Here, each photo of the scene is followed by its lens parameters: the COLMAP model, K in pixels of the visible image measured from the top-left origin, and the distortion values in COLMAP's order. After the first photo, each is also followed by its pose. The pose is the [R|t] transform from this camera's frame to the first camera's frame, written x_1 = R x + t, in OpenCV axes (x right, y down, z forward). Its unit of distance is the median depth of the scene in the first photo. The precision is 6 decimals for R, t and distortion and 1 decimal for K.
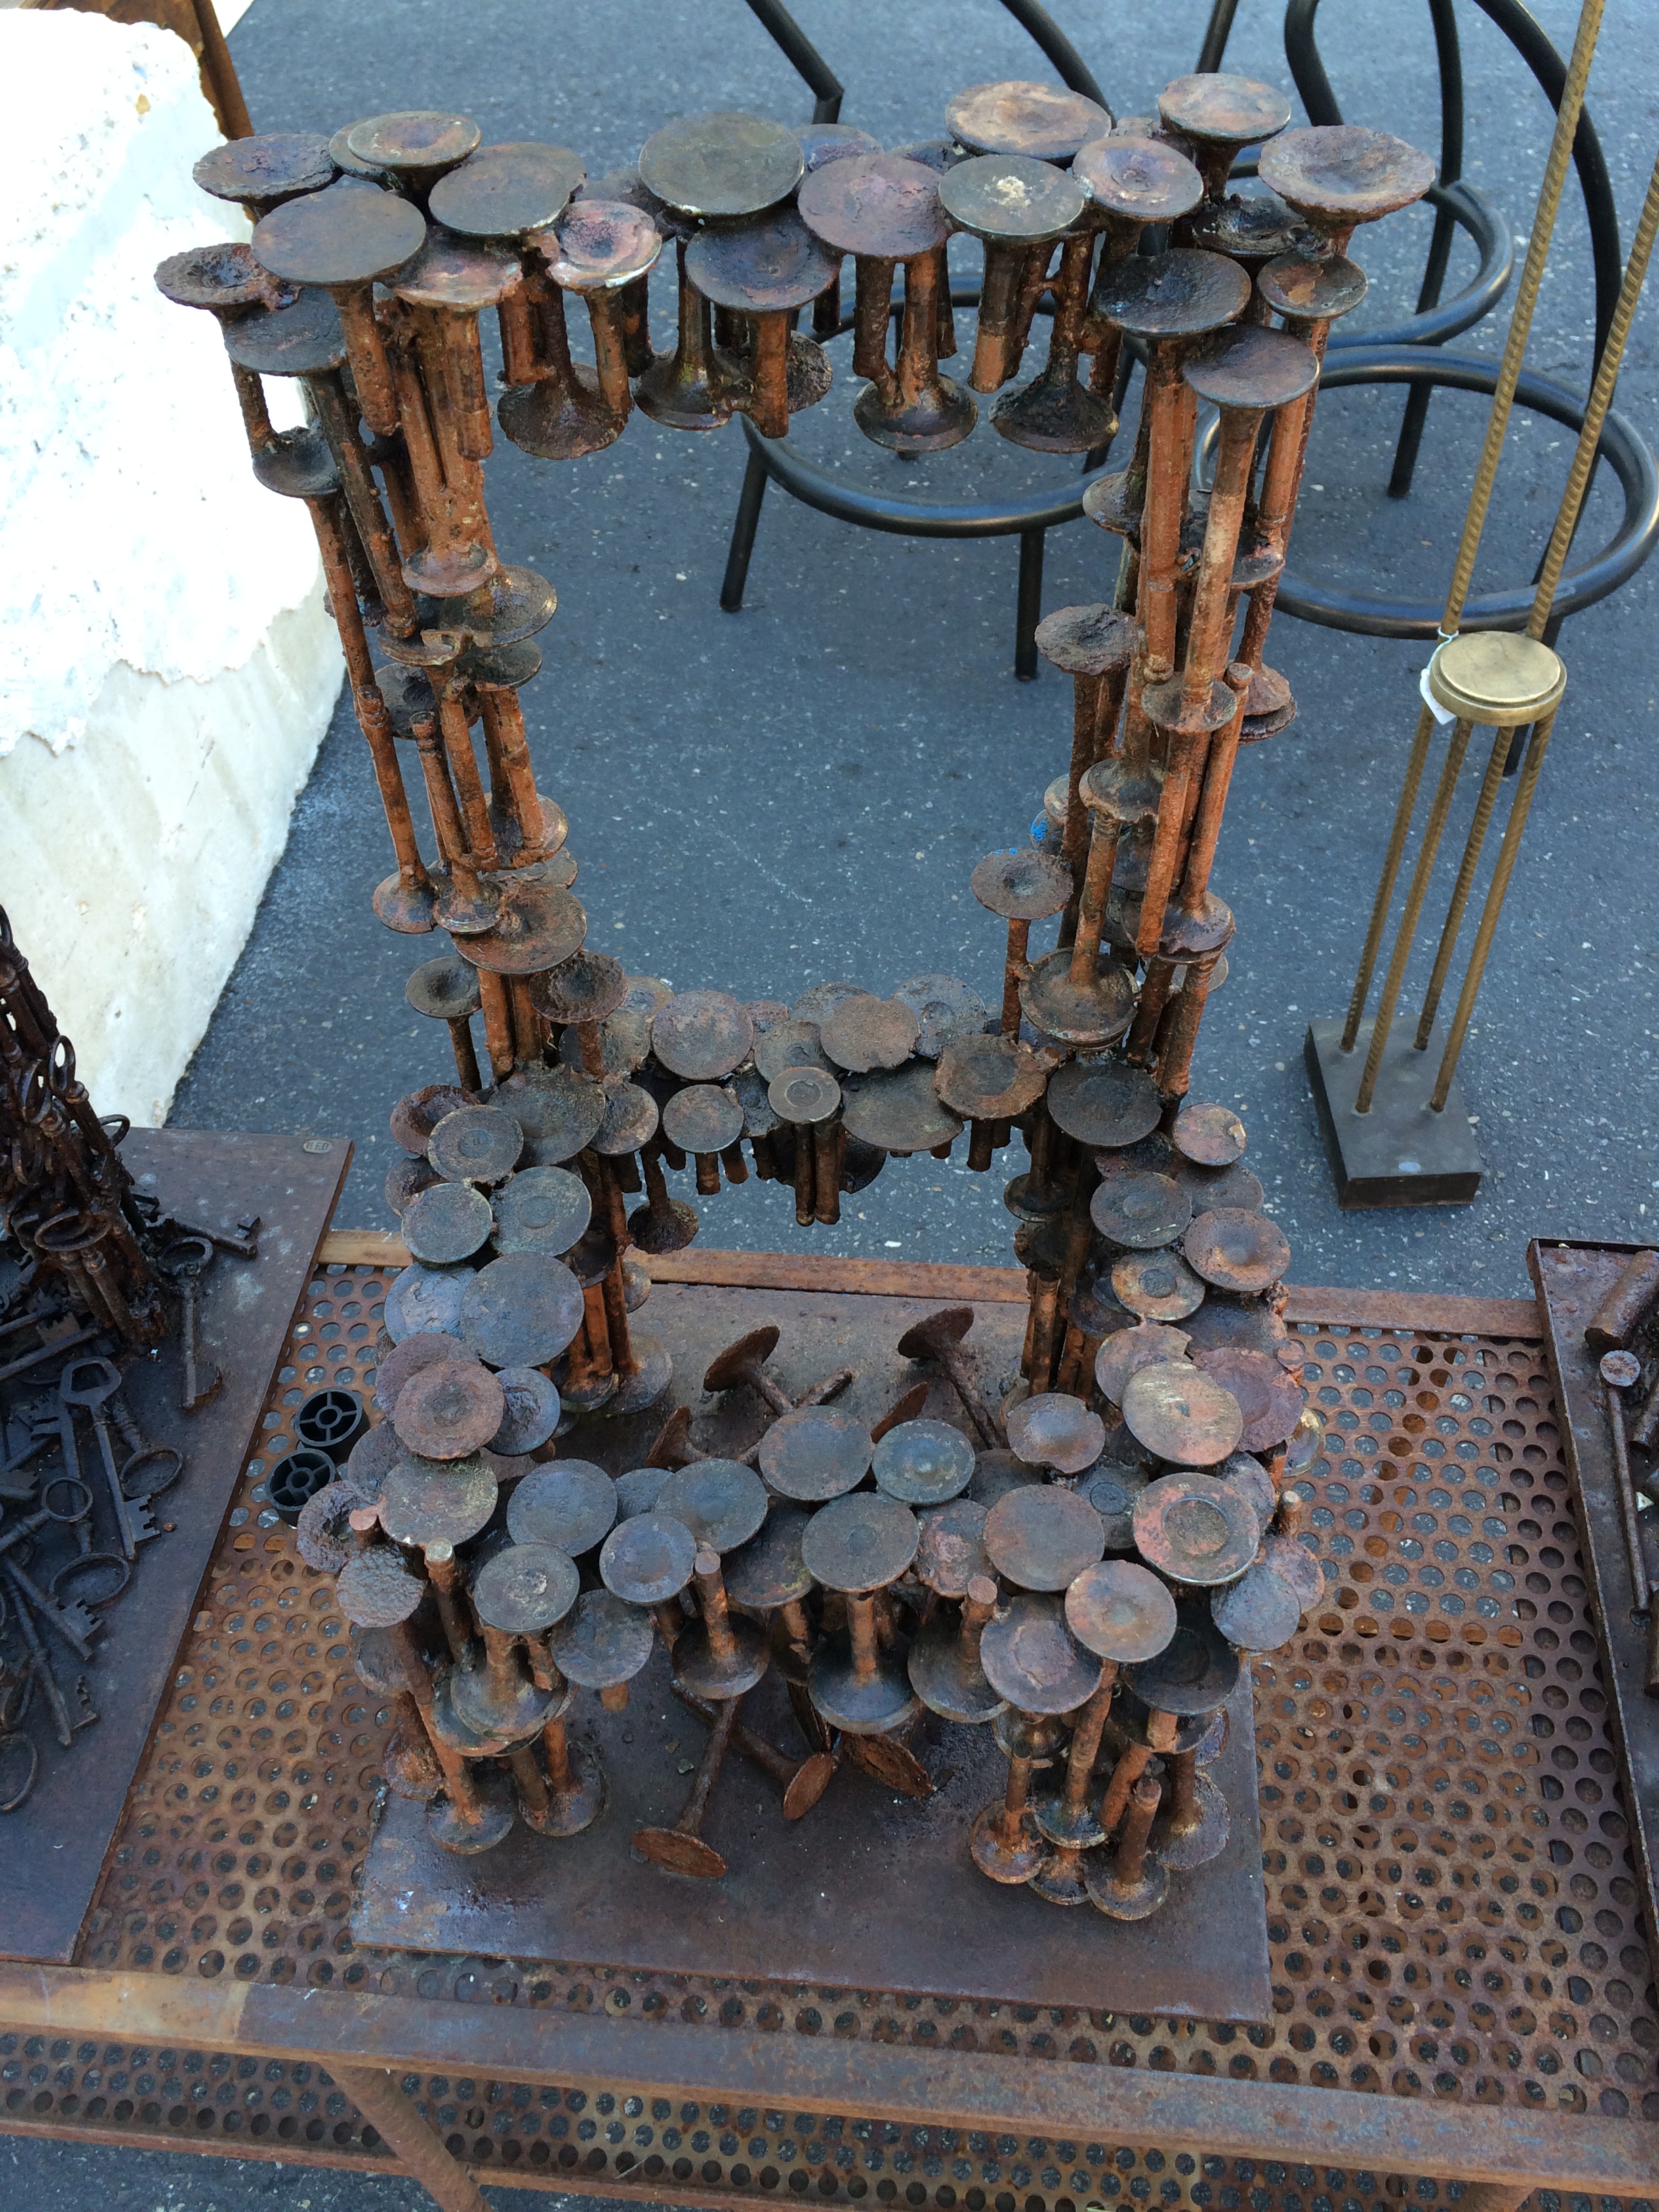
lens RADIAL K [[1932.5, 0, 829.5], [0, 1932.5, 1106.0], [0, 0, 1]] dist [0.091990, -0.127230]
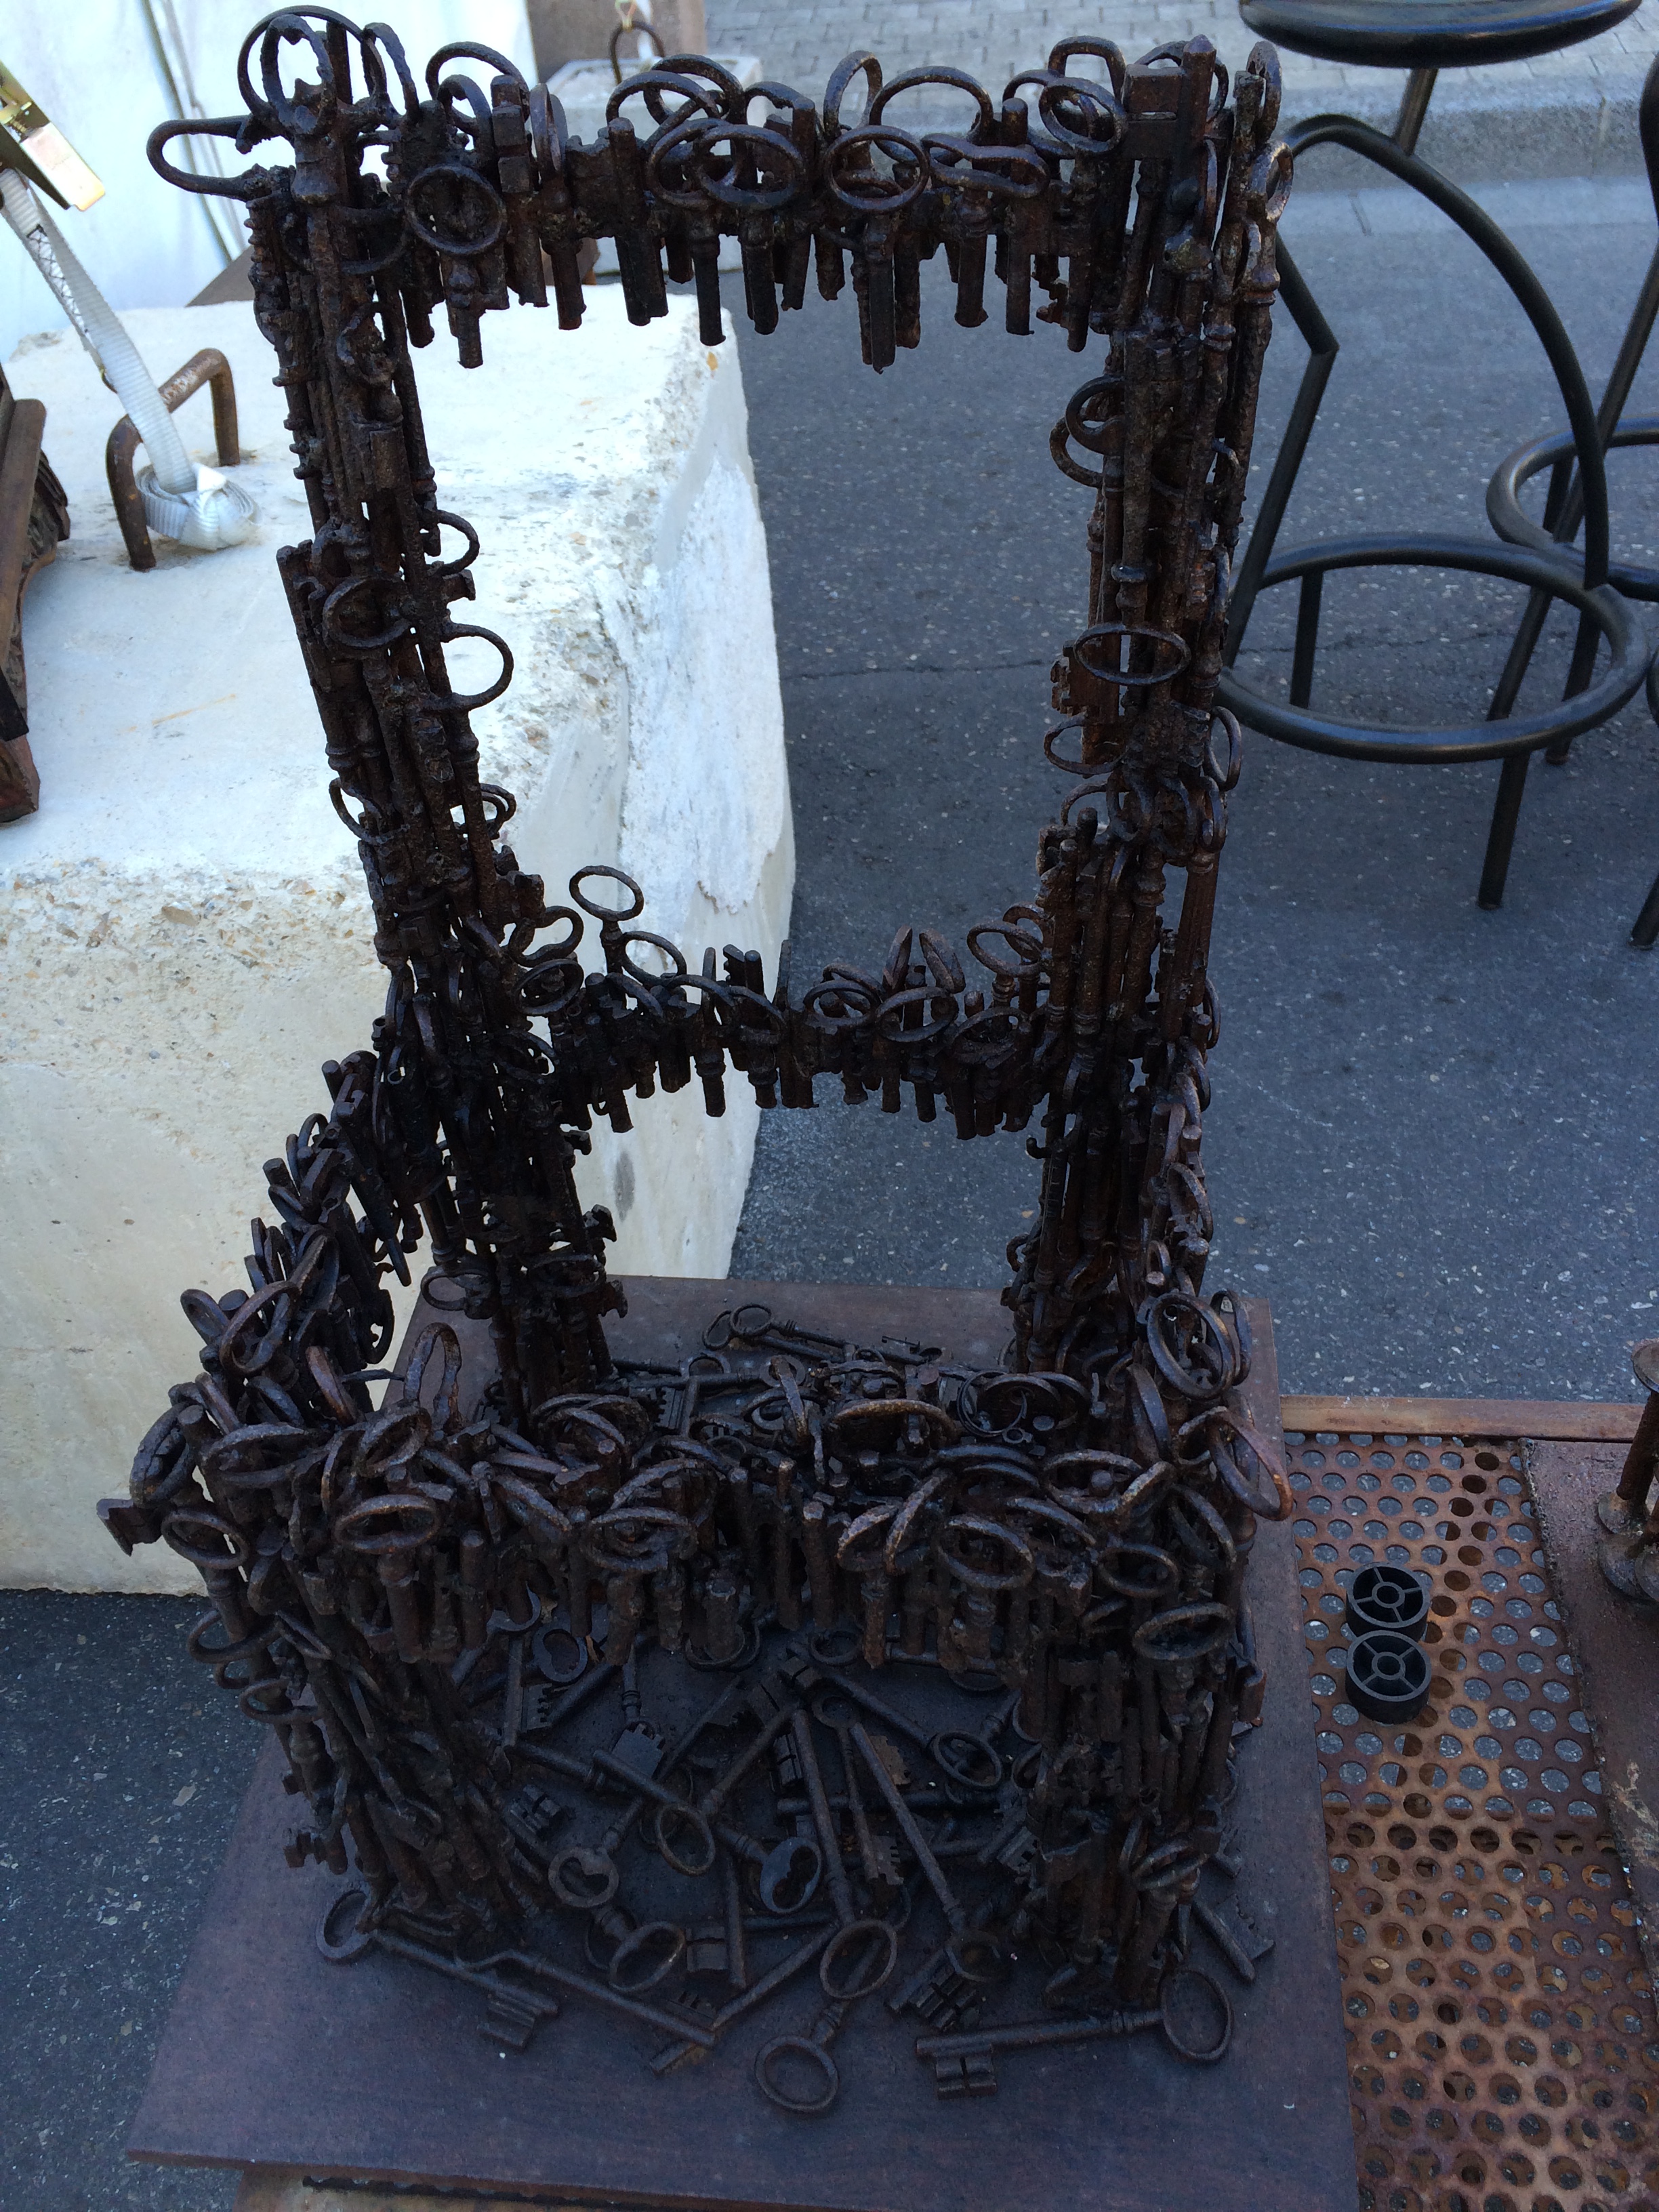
lens RADIAL K [[1932.5, 0, 829.5], [0, 1932.5, 1106.0], [0, 0, 1]] dist [0.091990, -0.127230]
pose [[0.999707, -0.021774, -0.010558, -0.247465], [0.019610, 0.984594, -0.173754, 0.046266], [0.014179, 0.173496, 0.984733, 0.053023]]
